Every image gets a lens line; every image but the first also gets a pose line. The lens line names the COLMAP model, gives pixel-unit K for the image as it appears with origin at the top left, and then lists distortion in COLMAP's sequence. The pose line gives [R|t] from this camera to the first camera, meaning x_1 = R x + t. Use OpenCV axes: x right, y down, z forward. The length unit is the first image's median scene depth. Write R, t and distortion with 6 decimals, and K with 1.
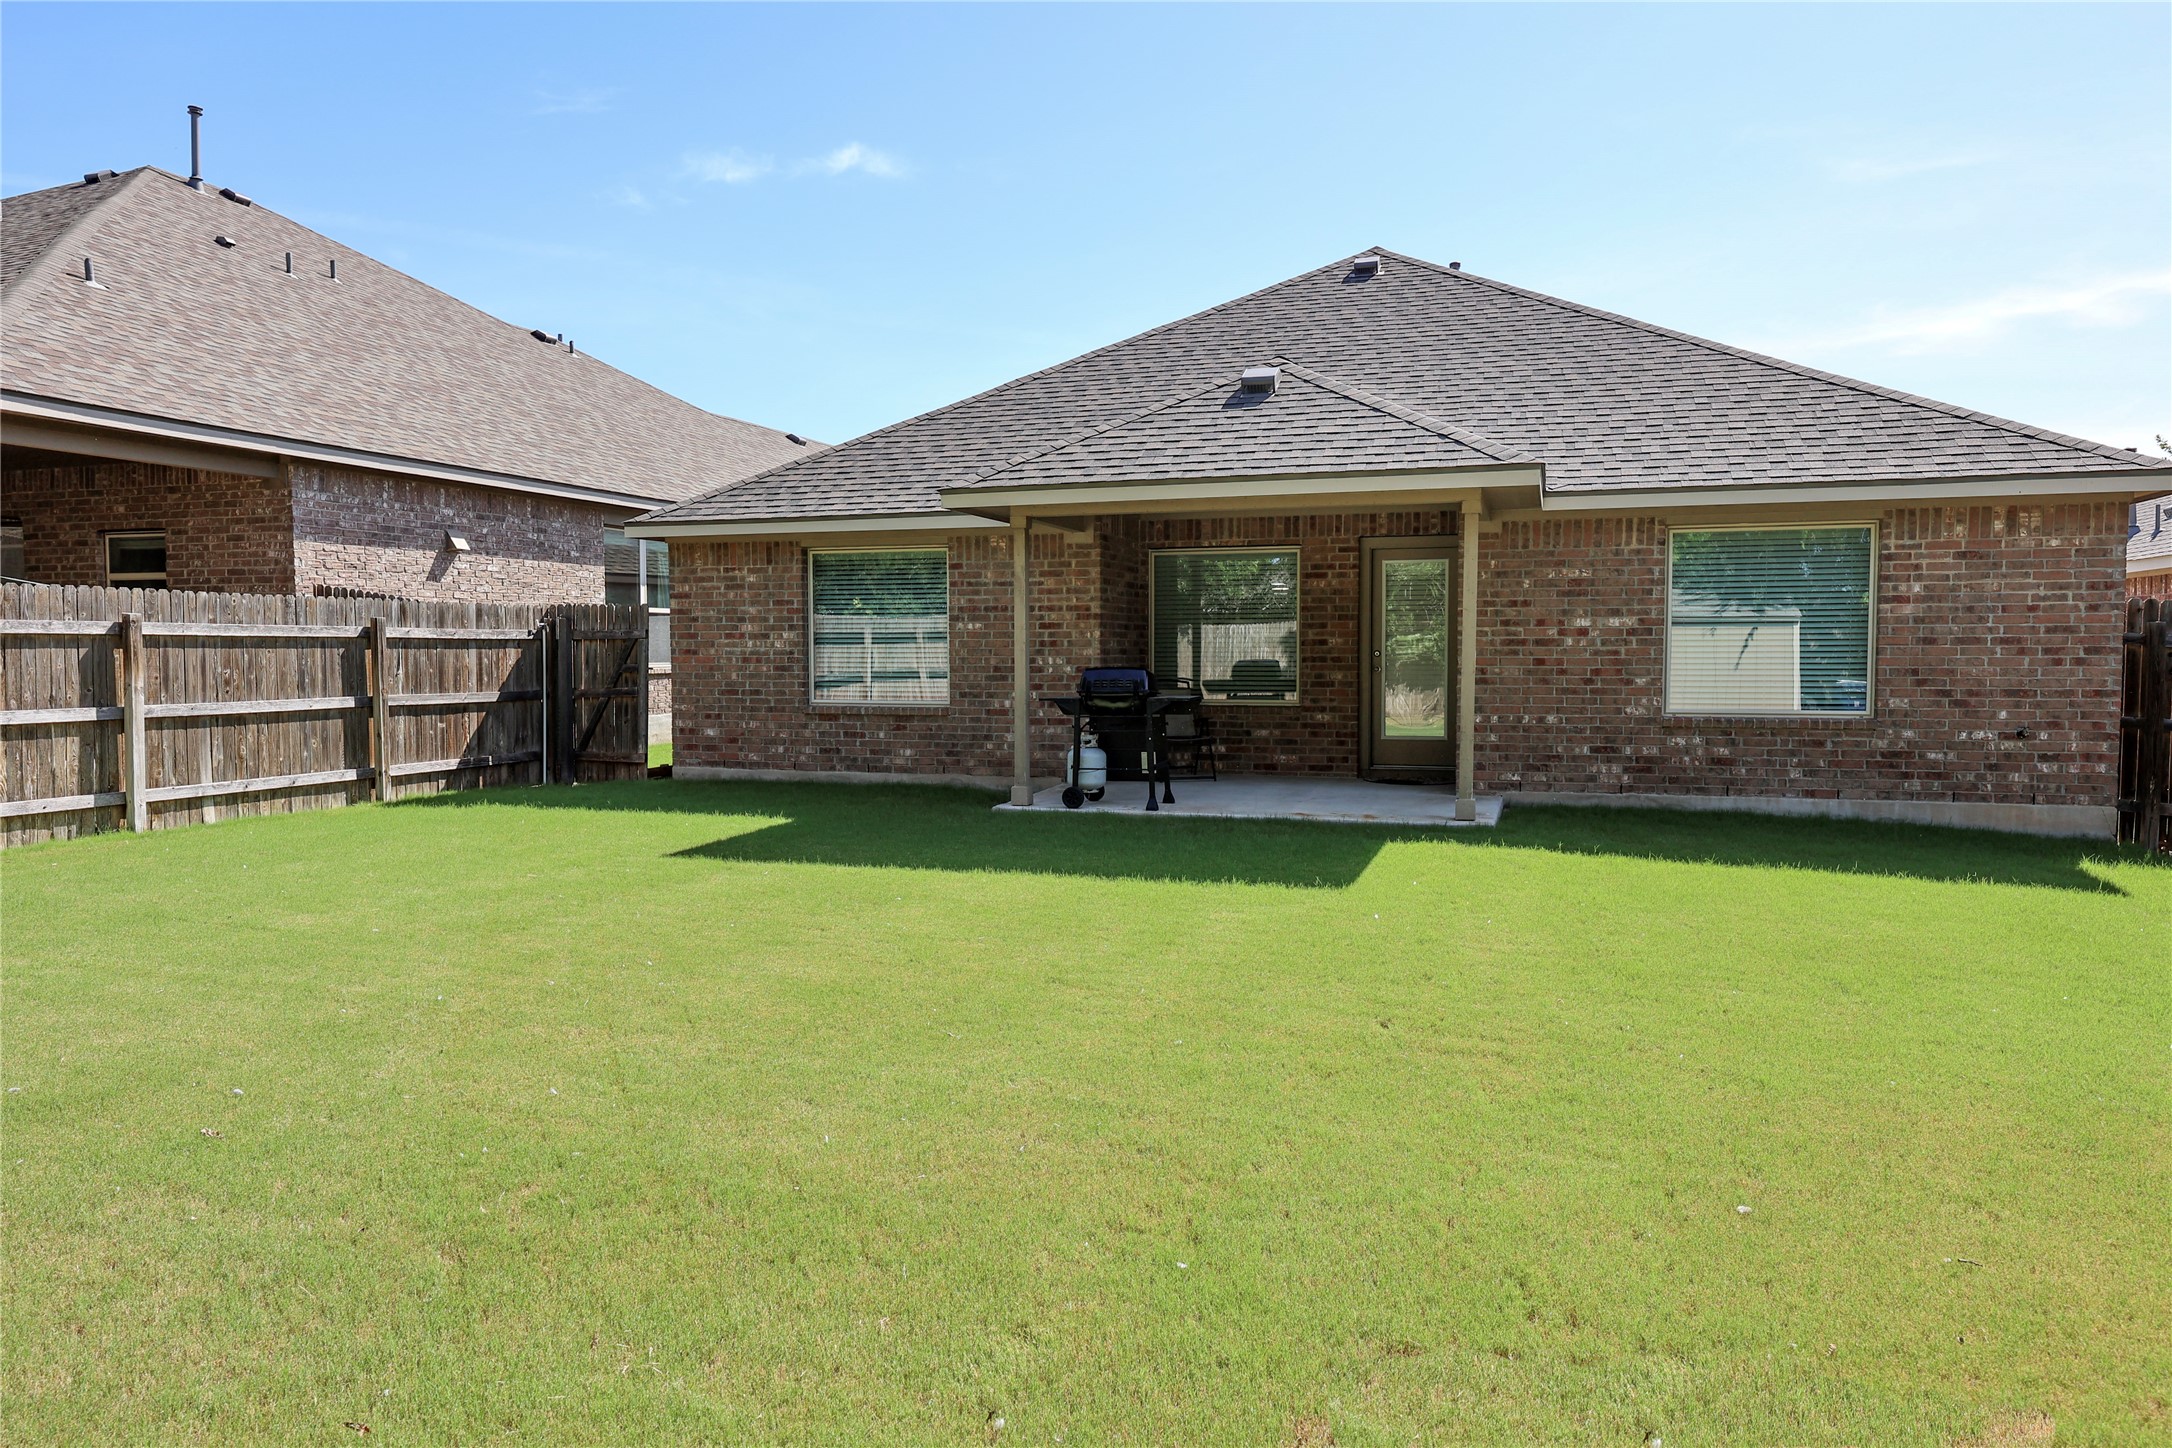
lens RADIAL K [[1349.6, 0, 1087.1], [0, 1349.6, 720.3], [0, 0, 1]] dist [-0.002772, -0.000355]
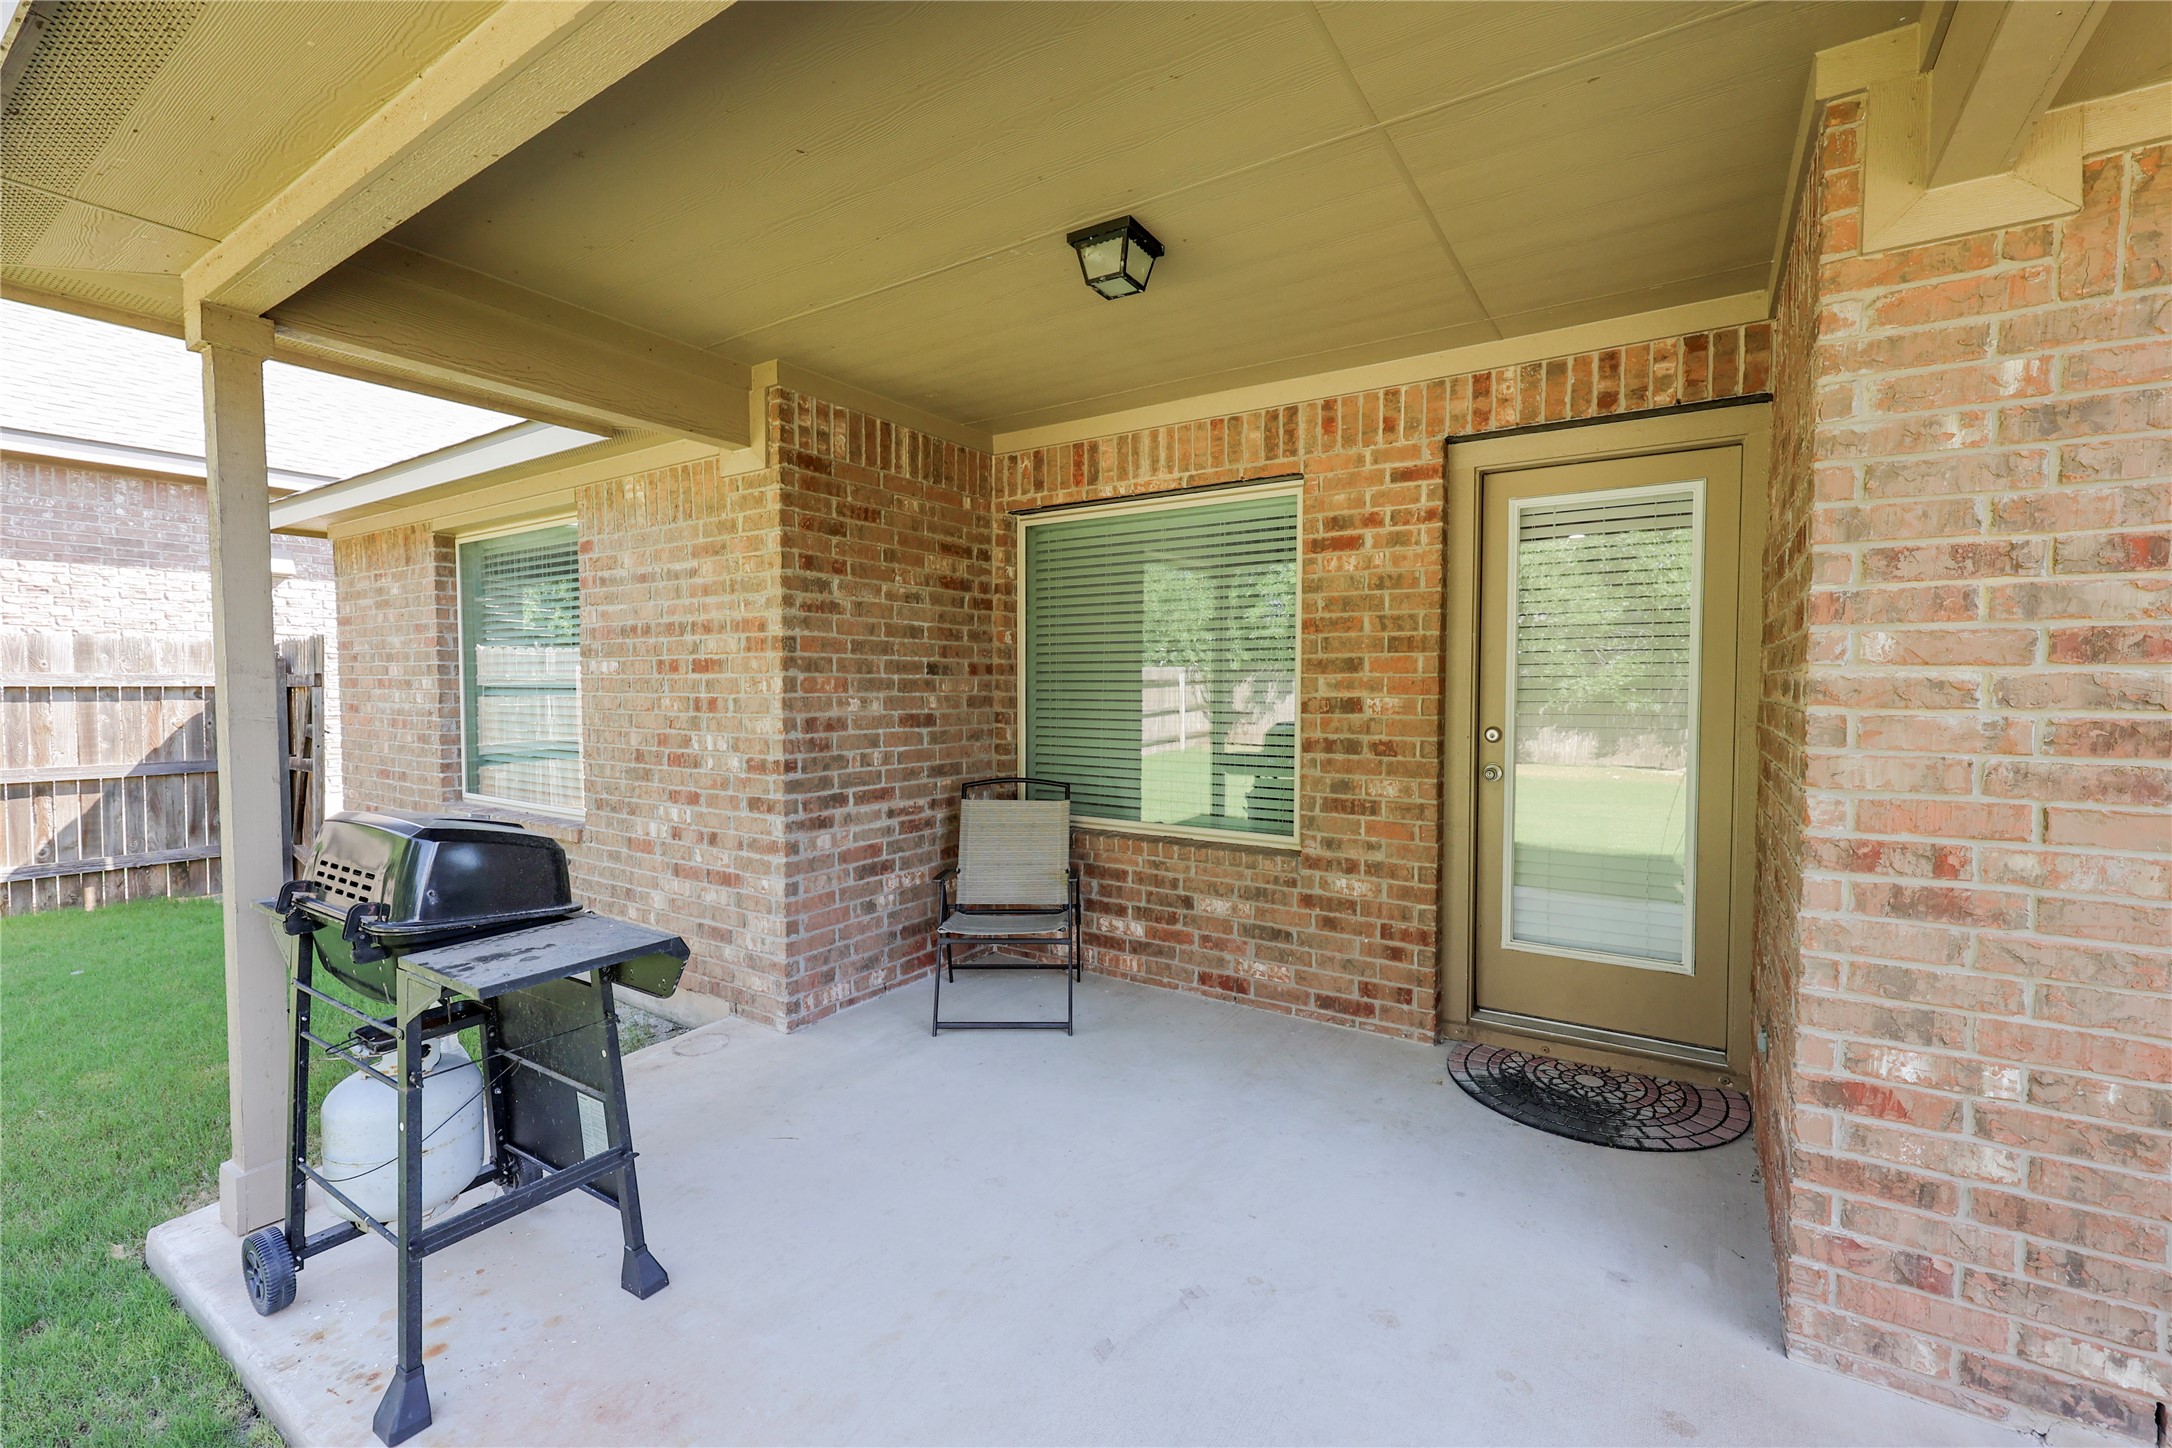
lens RADIAL K [[950.6, 0, 1078.6], [0, 950.6, 723.6], [0, 0, 1]] dist [-0.000755, -0.000520]
pose [[0.969028, 0.014090, -0.246550, 0.165986], [-0.017481, 0.999780, -0.011570, -0.047501], [0.246333, 0.015522, 0.969061, 0.699164]]
